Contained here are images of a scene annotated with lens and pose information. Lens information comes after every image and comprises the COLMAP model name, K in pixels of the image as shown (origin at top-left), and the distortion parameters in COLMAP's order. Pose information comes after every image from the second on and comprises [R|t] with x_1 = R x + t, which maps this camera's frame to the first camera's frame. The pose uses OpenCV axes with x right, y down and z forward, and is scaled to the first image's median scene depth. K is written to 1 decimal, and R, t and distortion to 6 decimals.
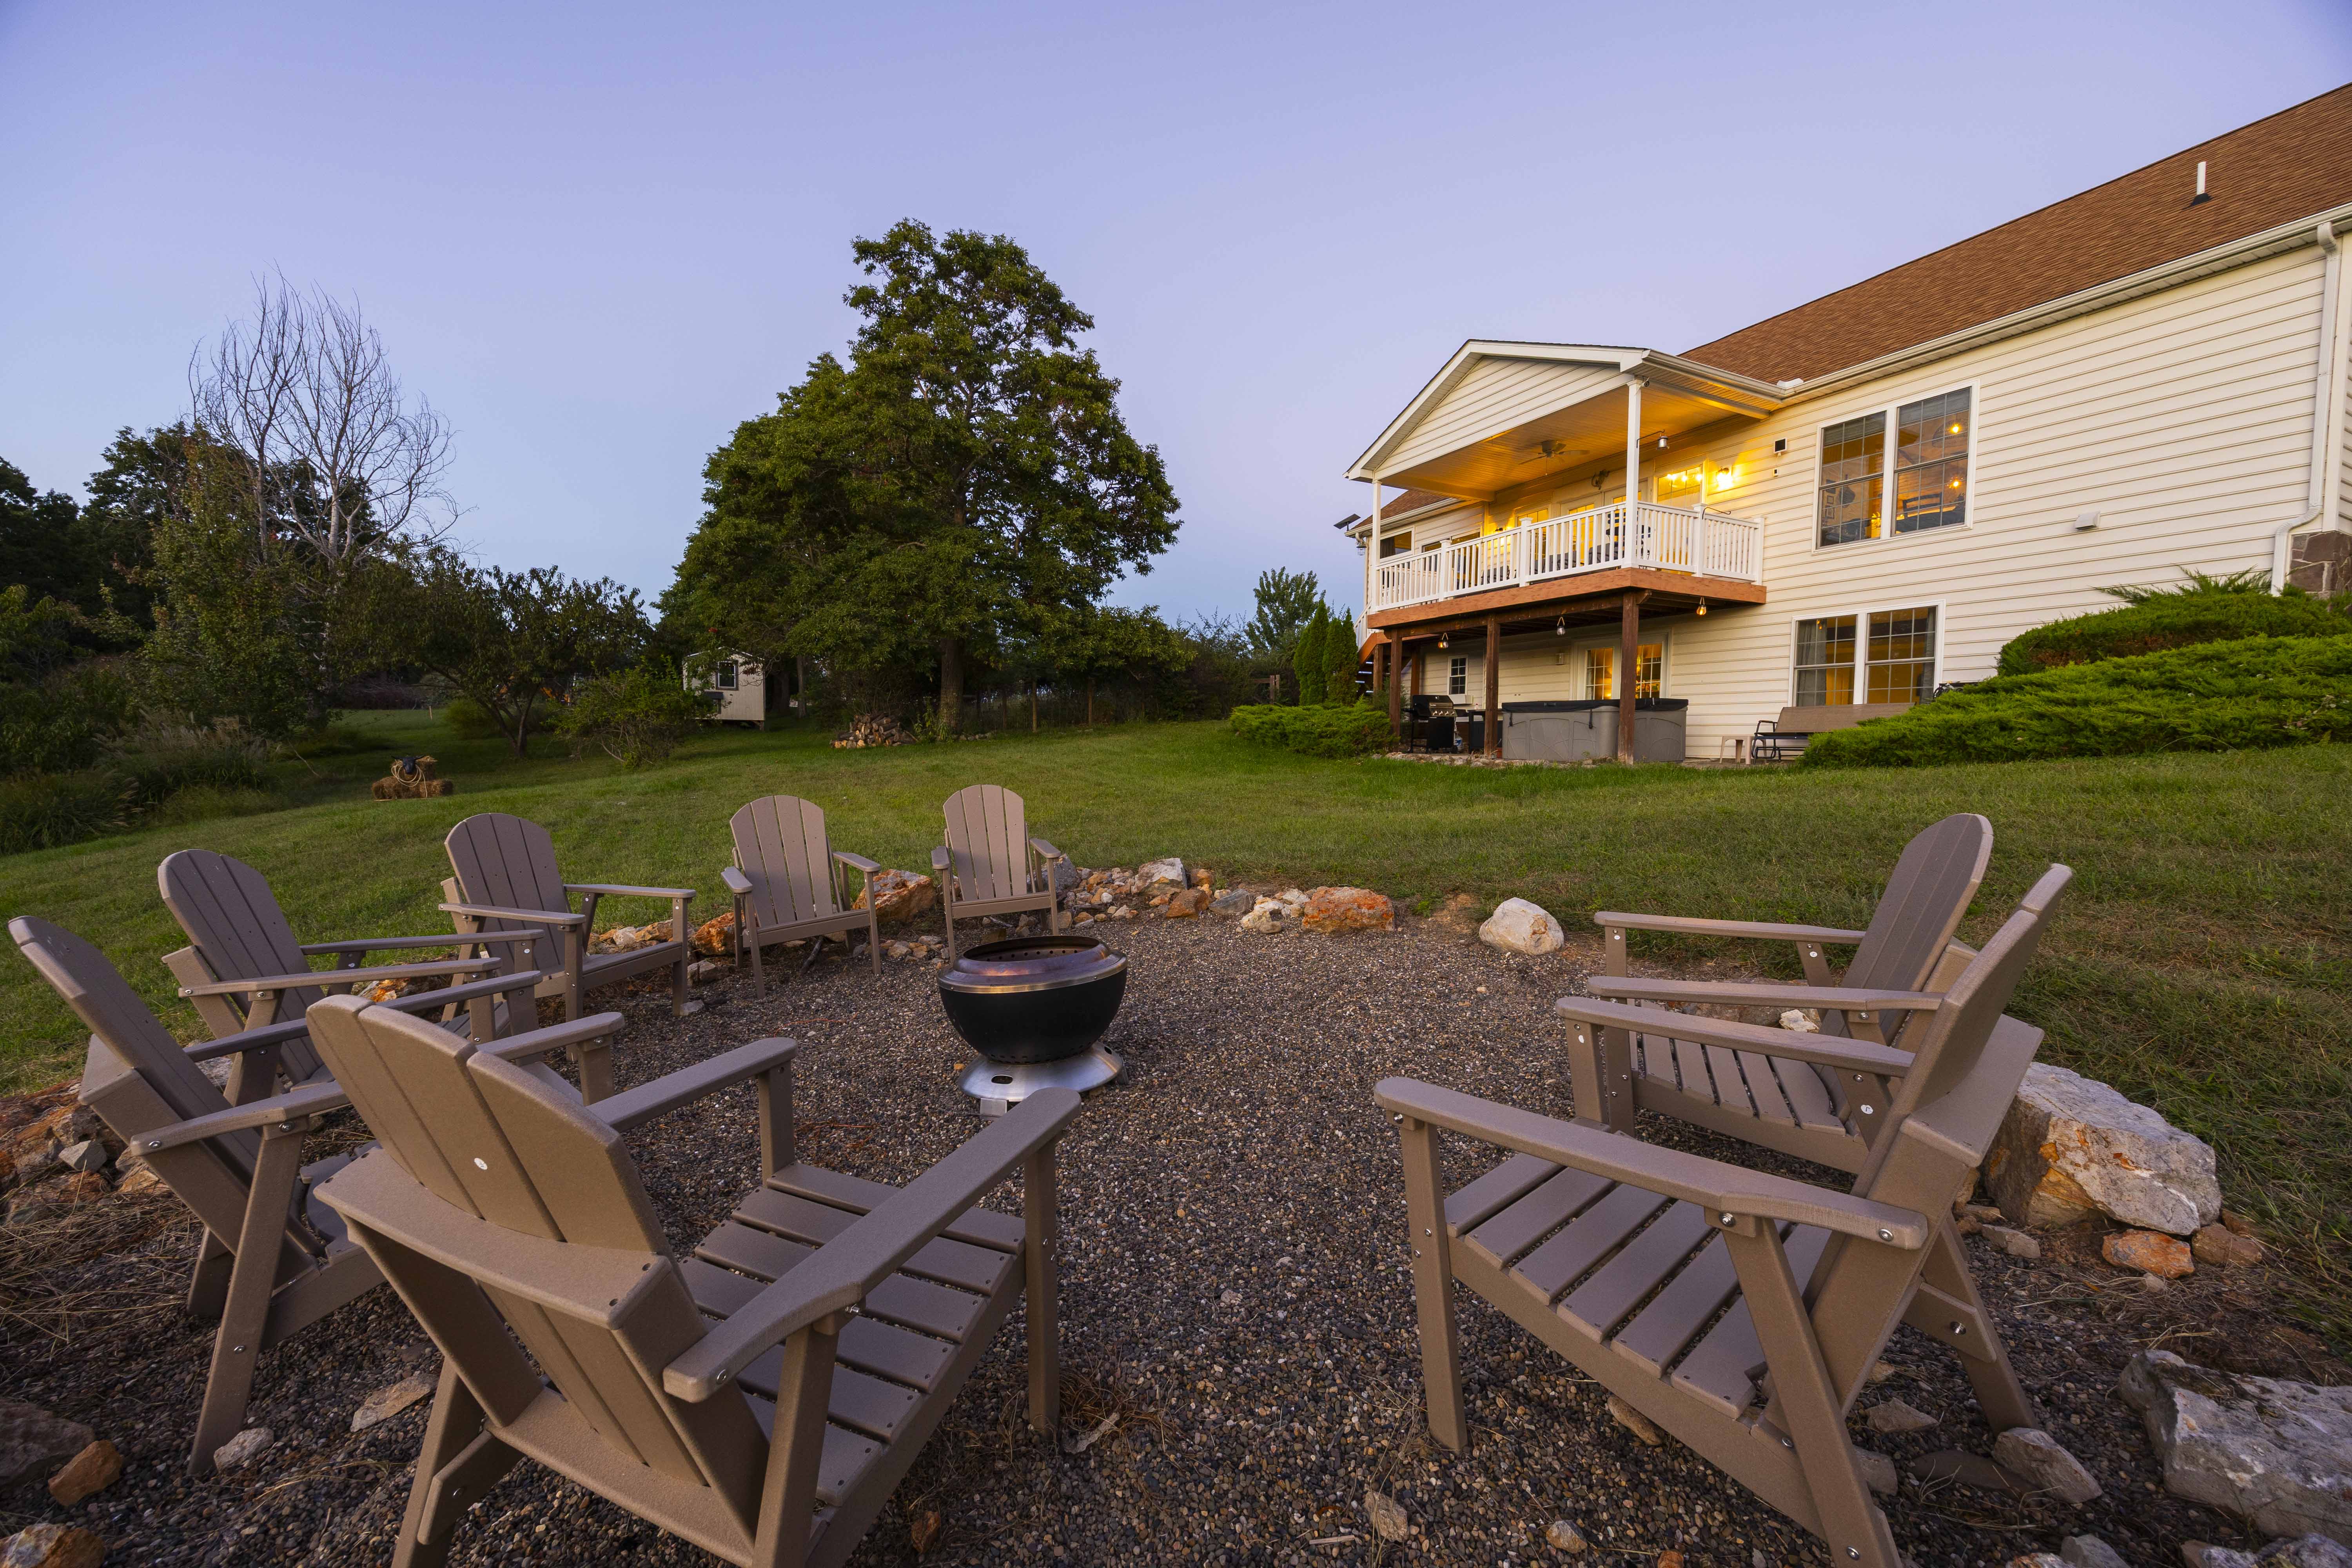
lens RADIAL K [[903.4, 0, 1176.0], [0, 903.4, 784.0], [0, 0, 1]] dist [-0.000004, 0.000288]
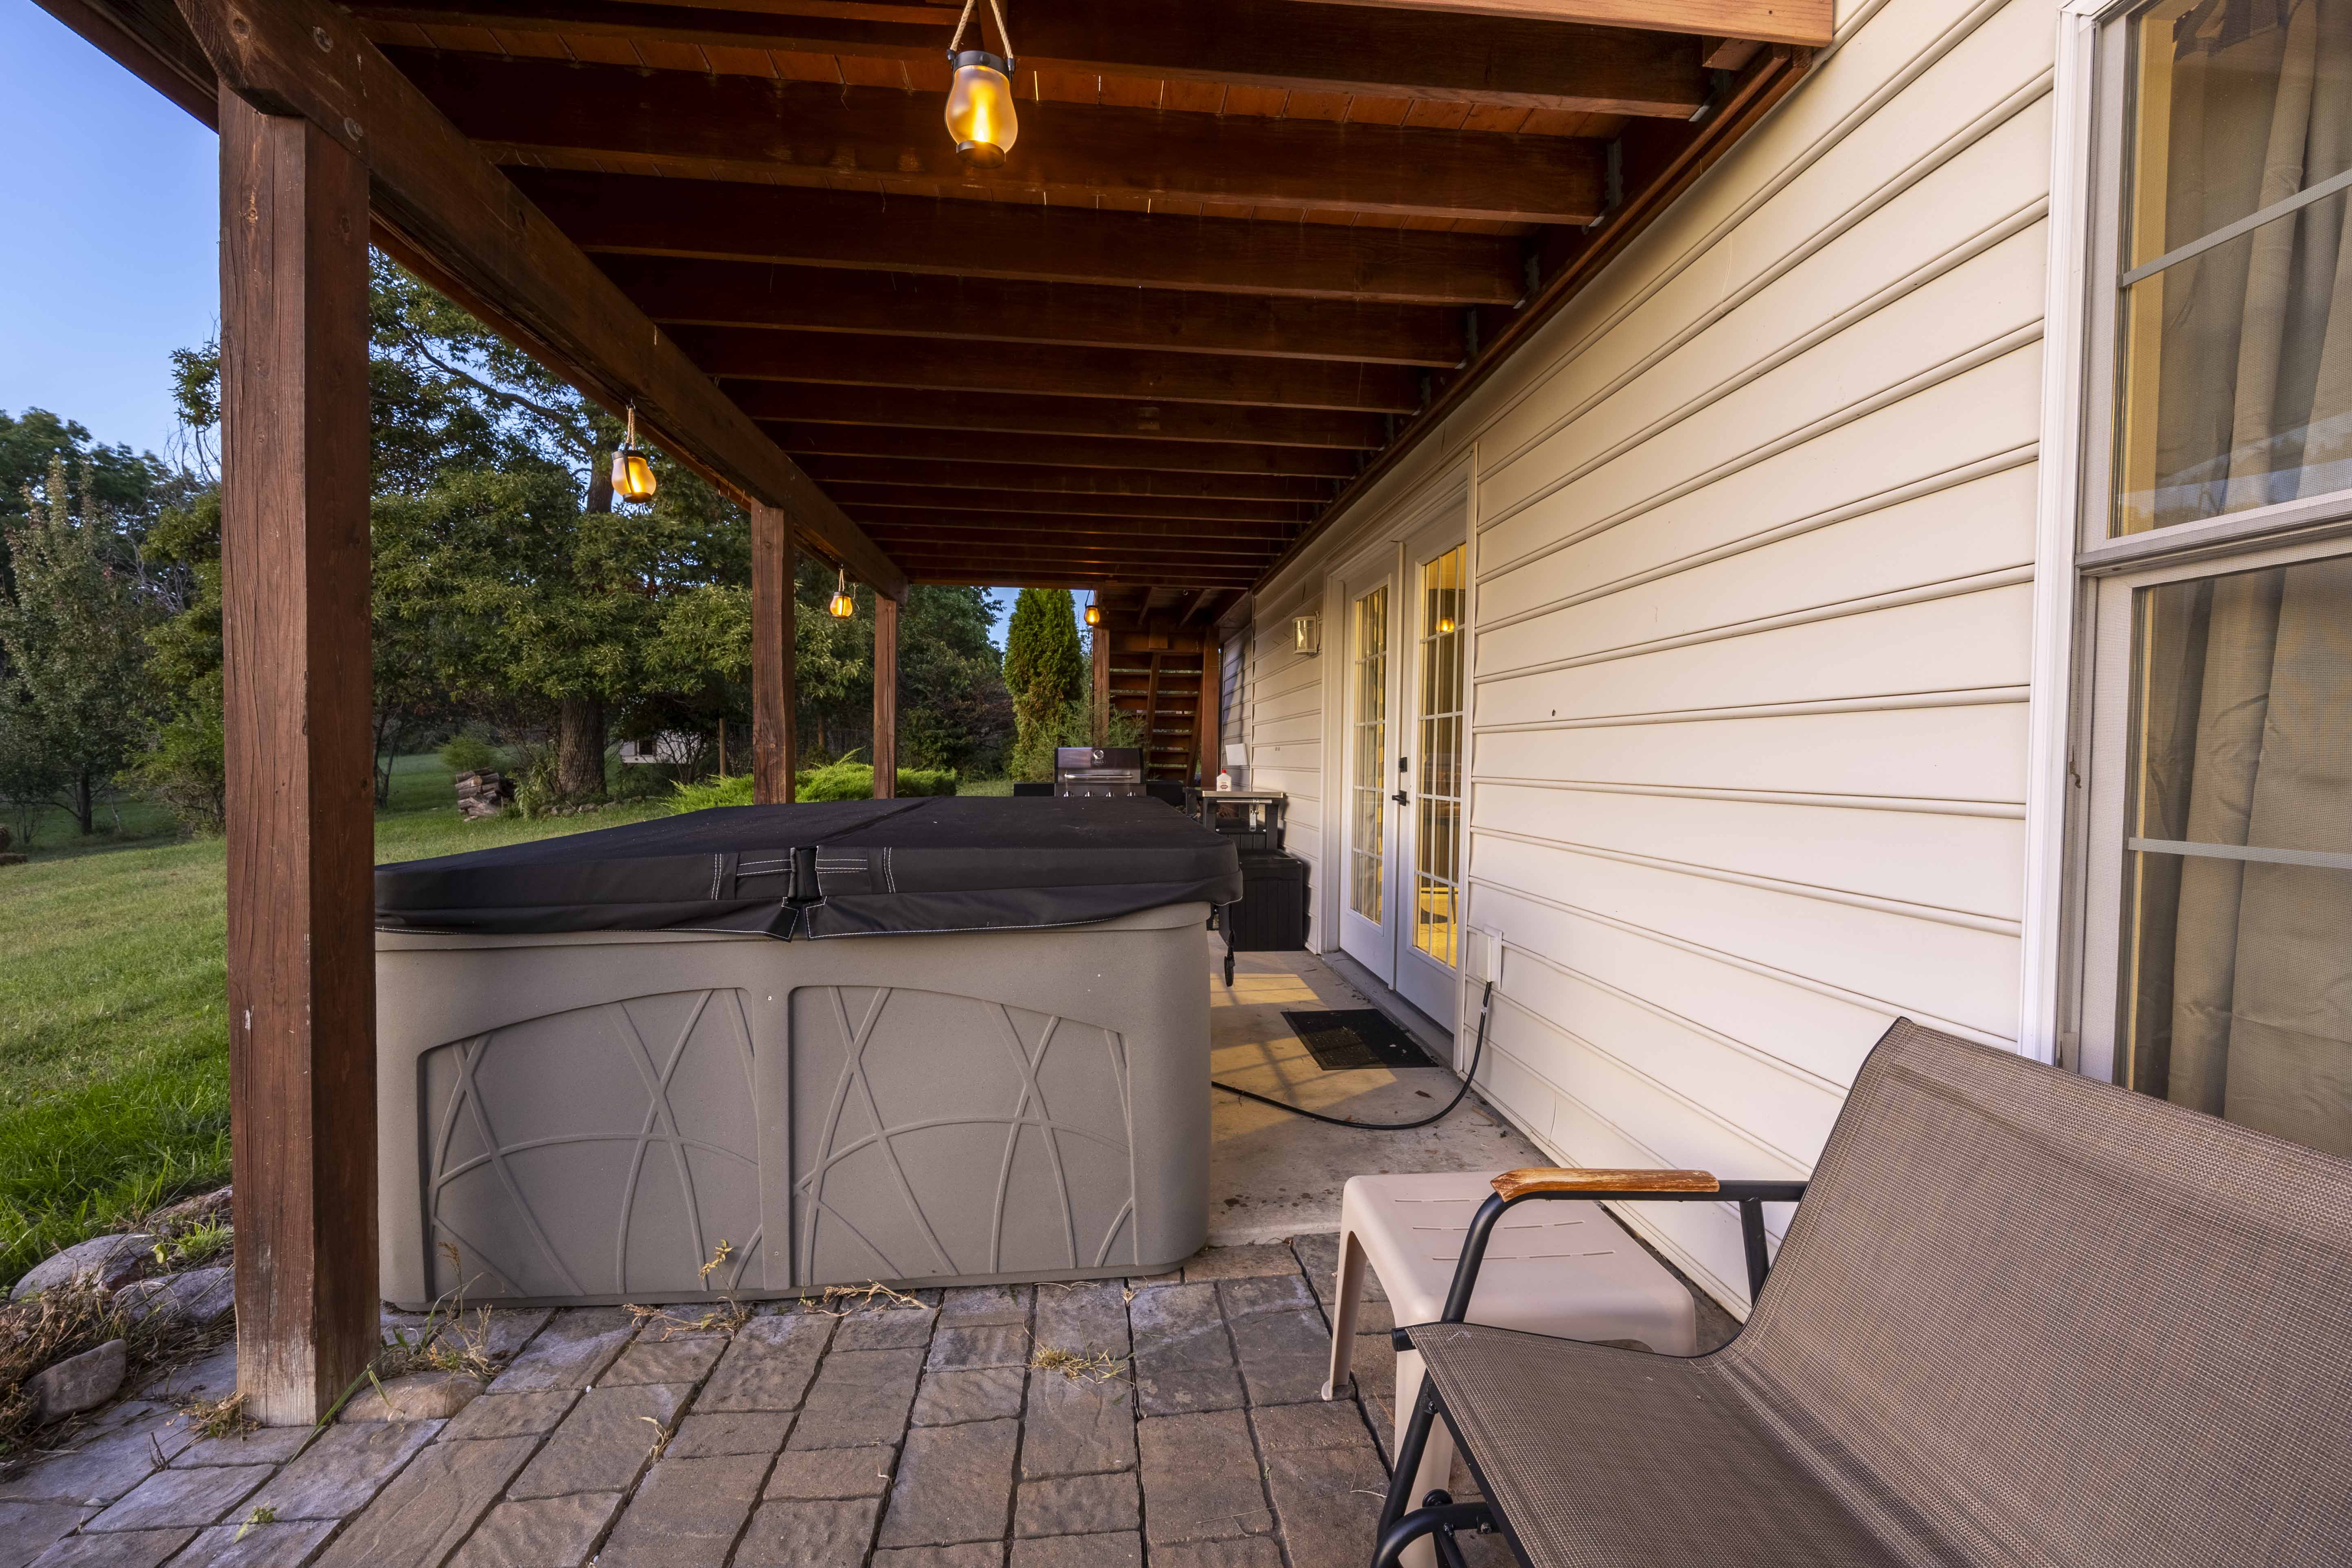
lens RADIAL K [[903.4, 0, 1176.0], [0, 903.4, 784.0], [0, 0, 1]] dist [-0.000004, 0.000288]
pose [[0.933143, 0.013179, -0.359264, 0.646058], [-0.022723, 0.999492, -0.022358, -0.105417], [0.358786, 0.029027, 0.932968, 0.906129]]
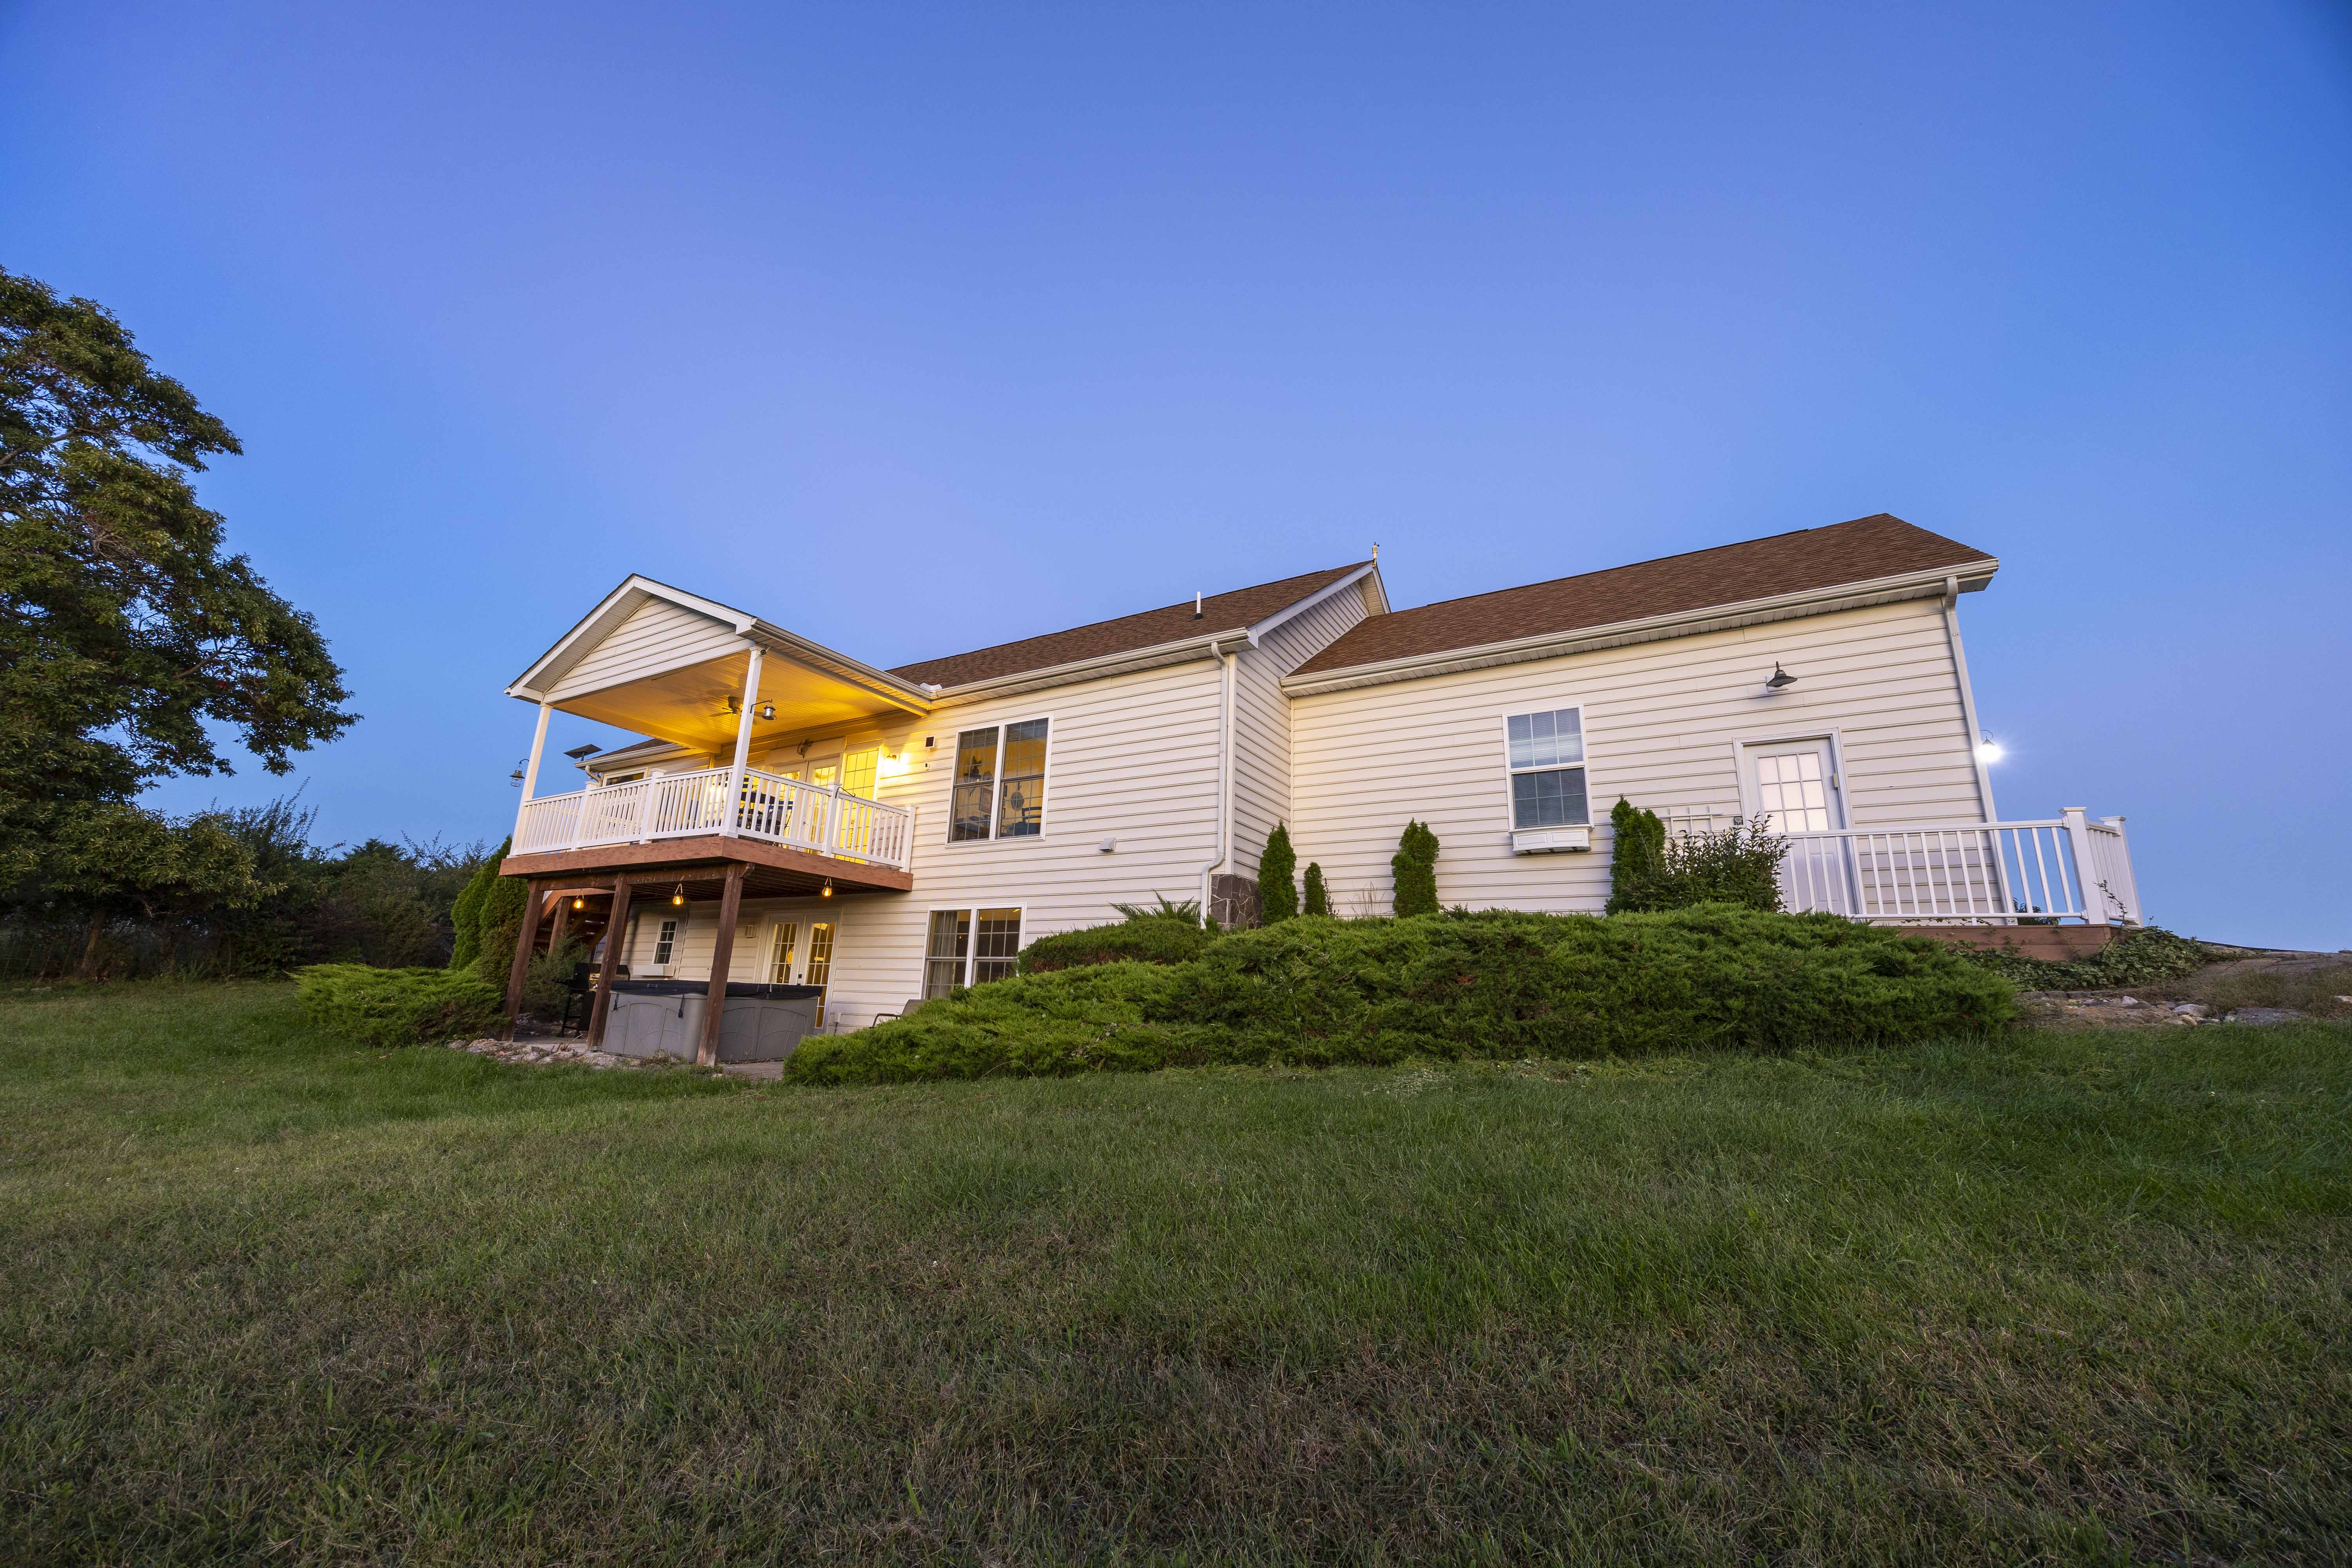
lens RADIAL K [[895.2, 0, 1172.9], [0, 895.2, 785.4], [0, 0, 1]] dist [0.000205, 0.000363]
pose [[0.831291, 0.157447, 0.533072, 0.364720], [-0.000877, 0.959413, -0.282002, -0.035089], [-0.555837, 0.233958, 0.797690, 0.028370]]
